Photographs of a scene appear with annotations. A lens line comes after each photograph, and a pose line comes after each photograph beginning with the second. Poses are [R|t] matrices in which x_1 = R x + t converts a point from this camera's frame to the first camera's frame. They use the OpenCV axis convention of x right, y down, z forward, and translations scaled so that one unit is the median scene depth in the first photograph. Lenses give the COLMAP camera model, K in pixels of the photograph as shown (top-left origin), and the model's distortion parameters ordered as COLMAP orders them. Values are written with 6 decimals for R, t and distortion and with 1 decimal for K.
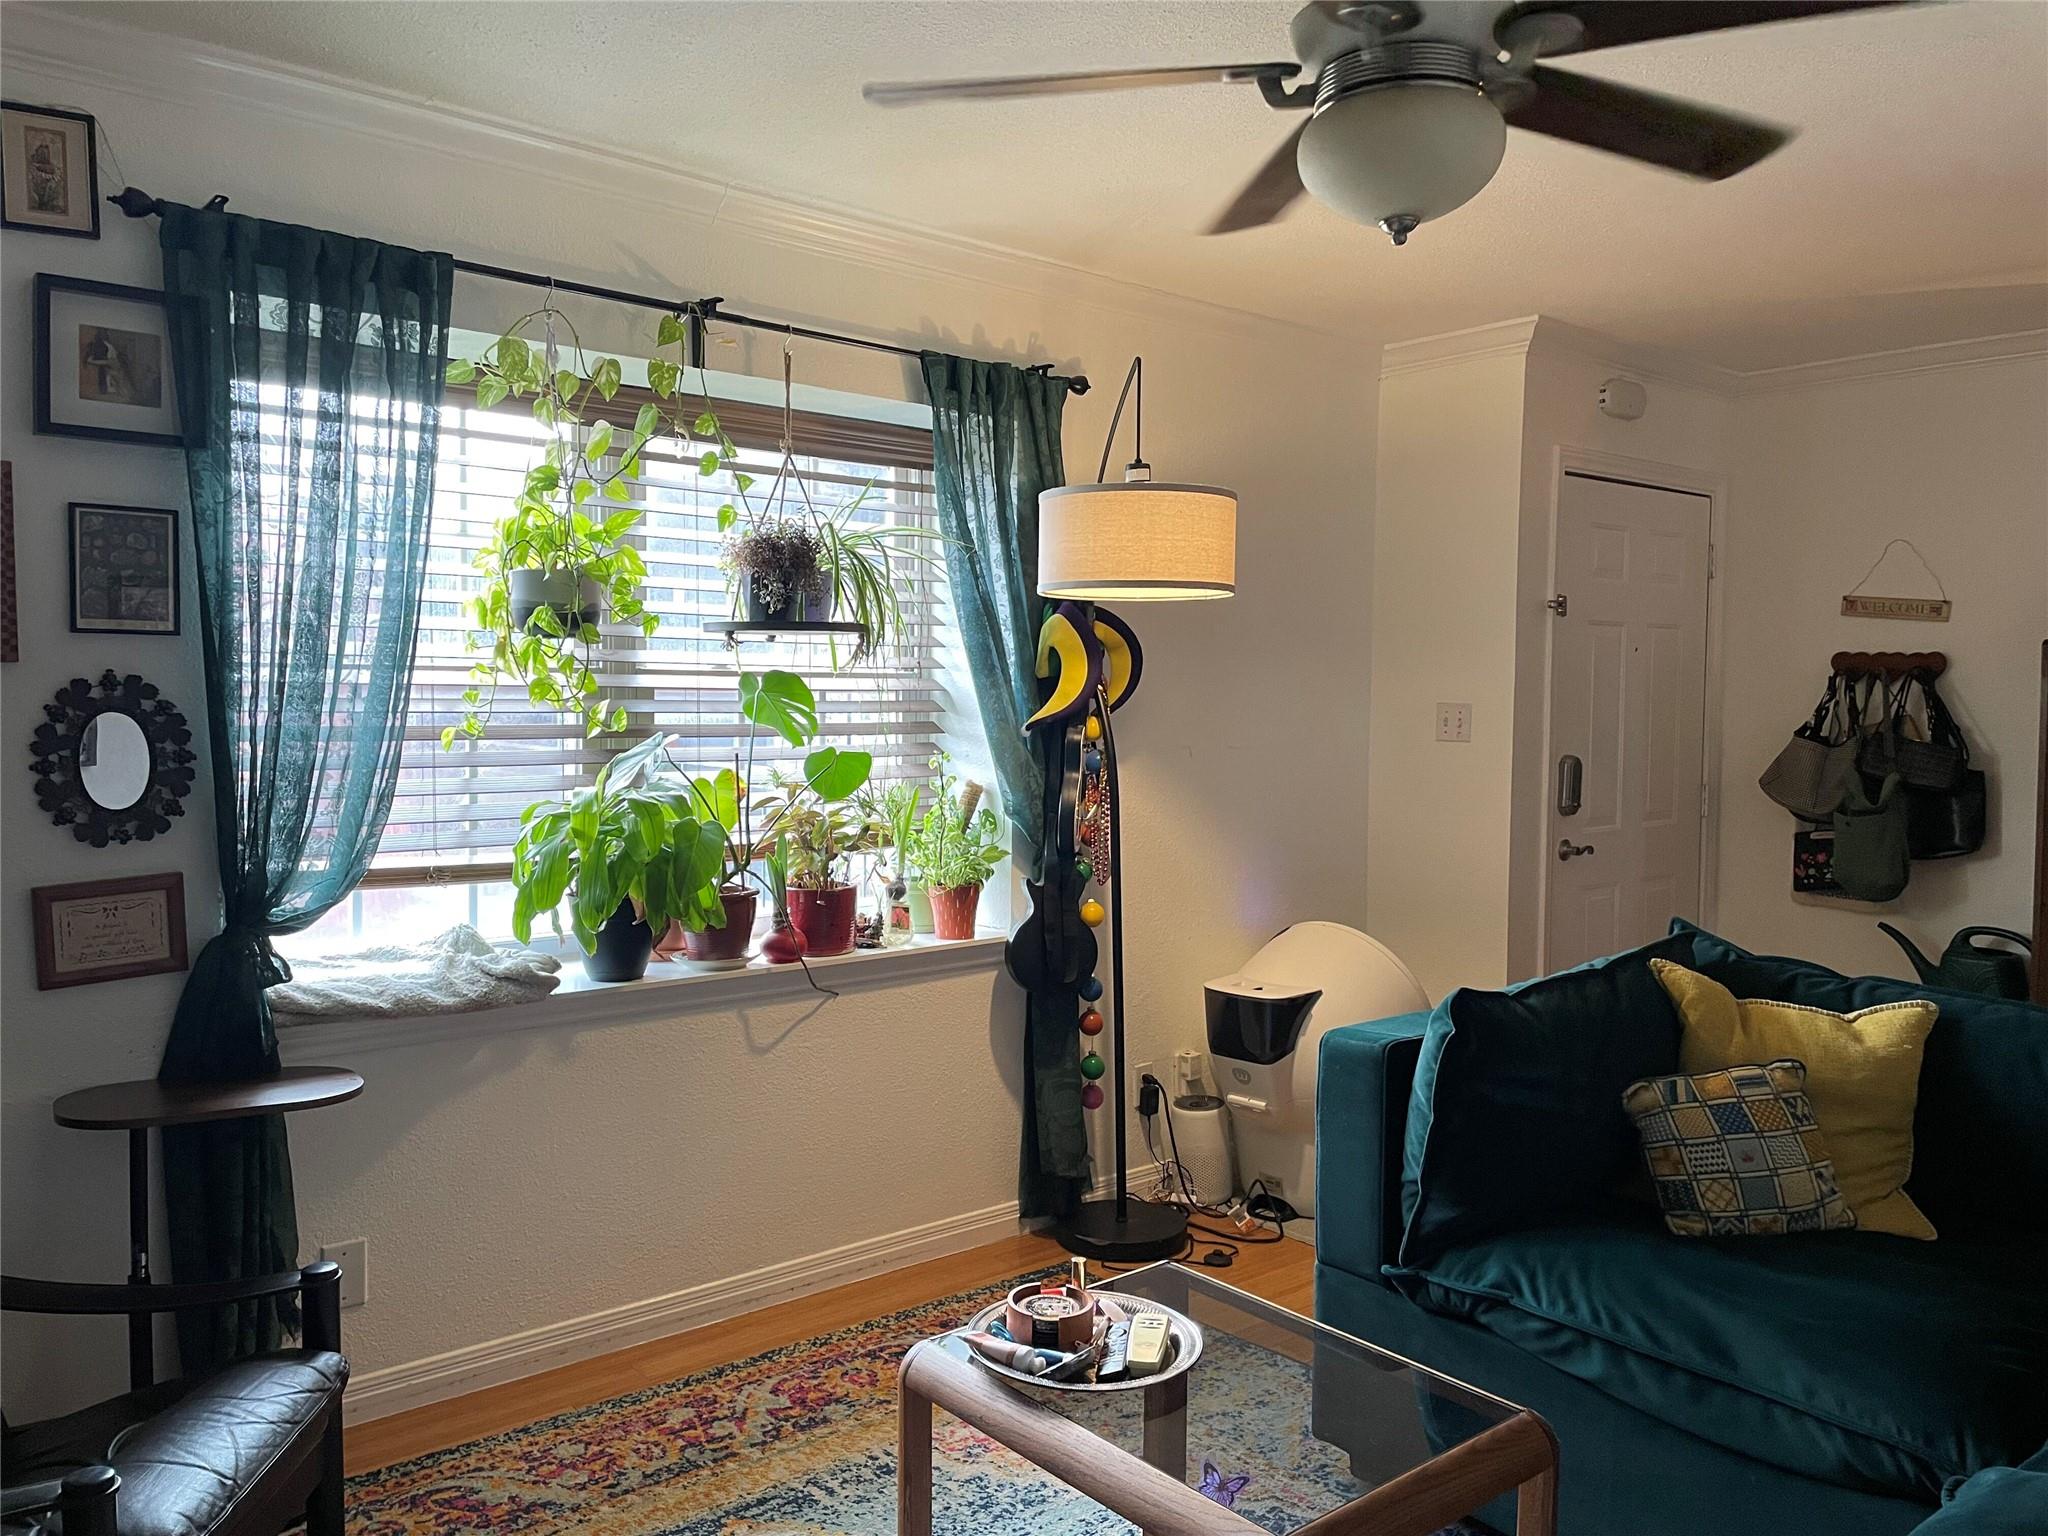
lens RADIAL K [[1551.9, 0, 1002.2], [0, 1551.9, 764.3], [0, 0, 1]] dist [0.044799, 0.003542]
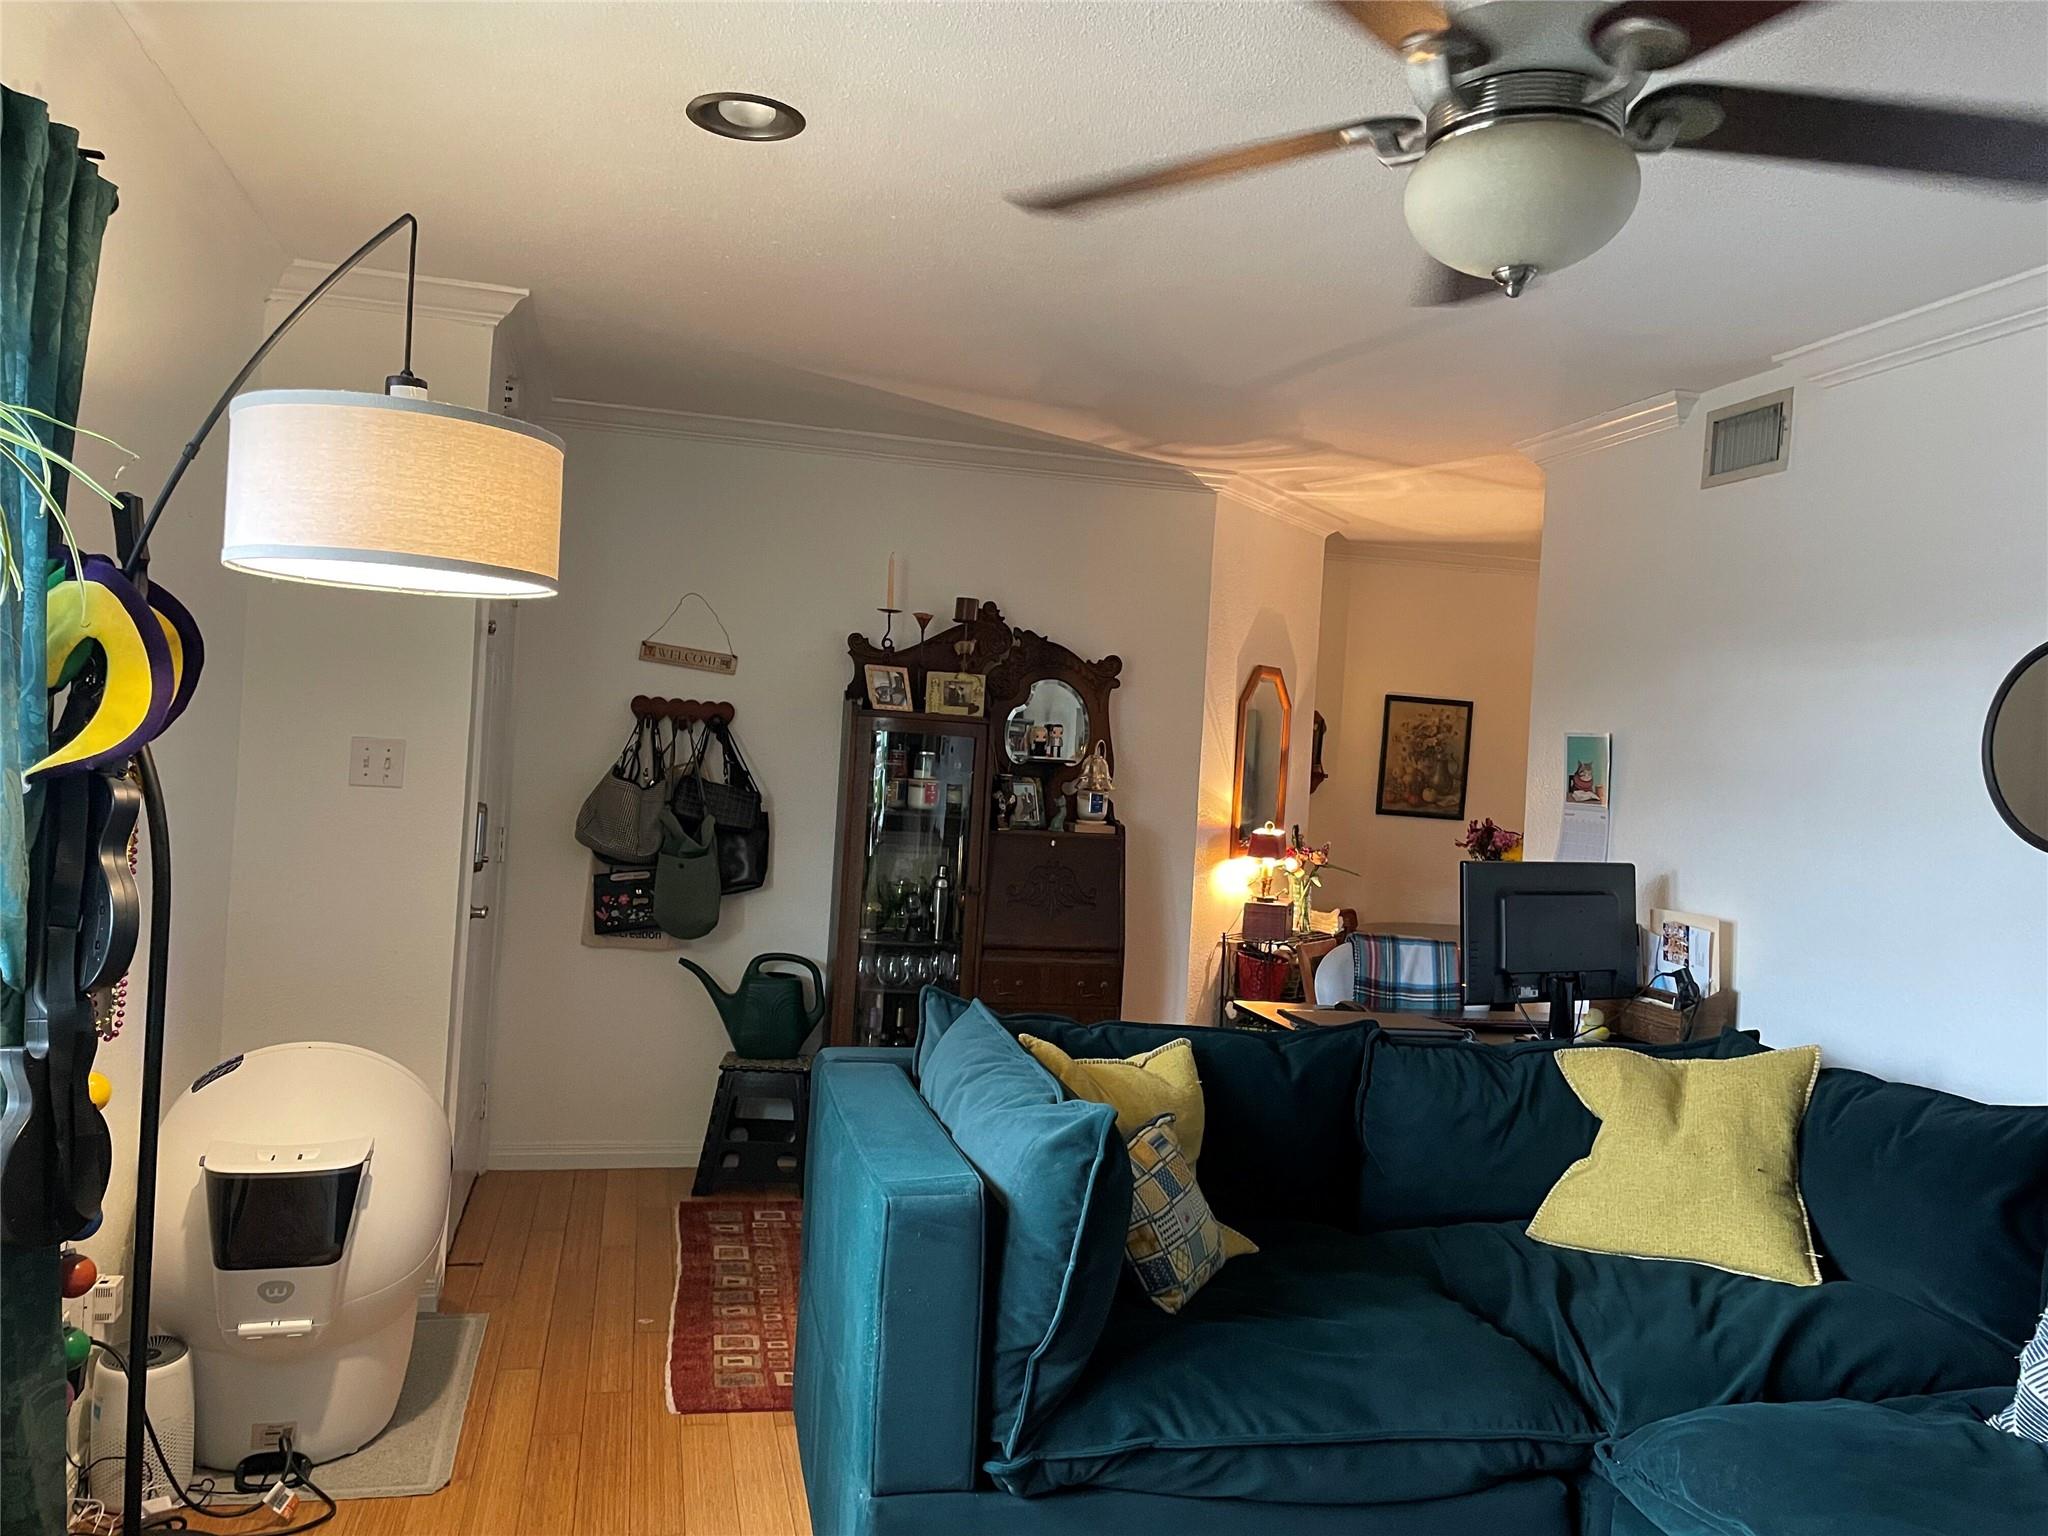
lens RADIAL K [[1551.9, 0, 1002.2], [0, 1551.9, 764.3], [0, 0, 1]] dist [0.044799, 0.003542]
pose [[0.444667, 0.010555, 0.895634, -0.317630], [-0.008330, 0.999936, -0.007648, -0.025467], [-0.895657, -0.004060, 0.444726, 0.409657]]
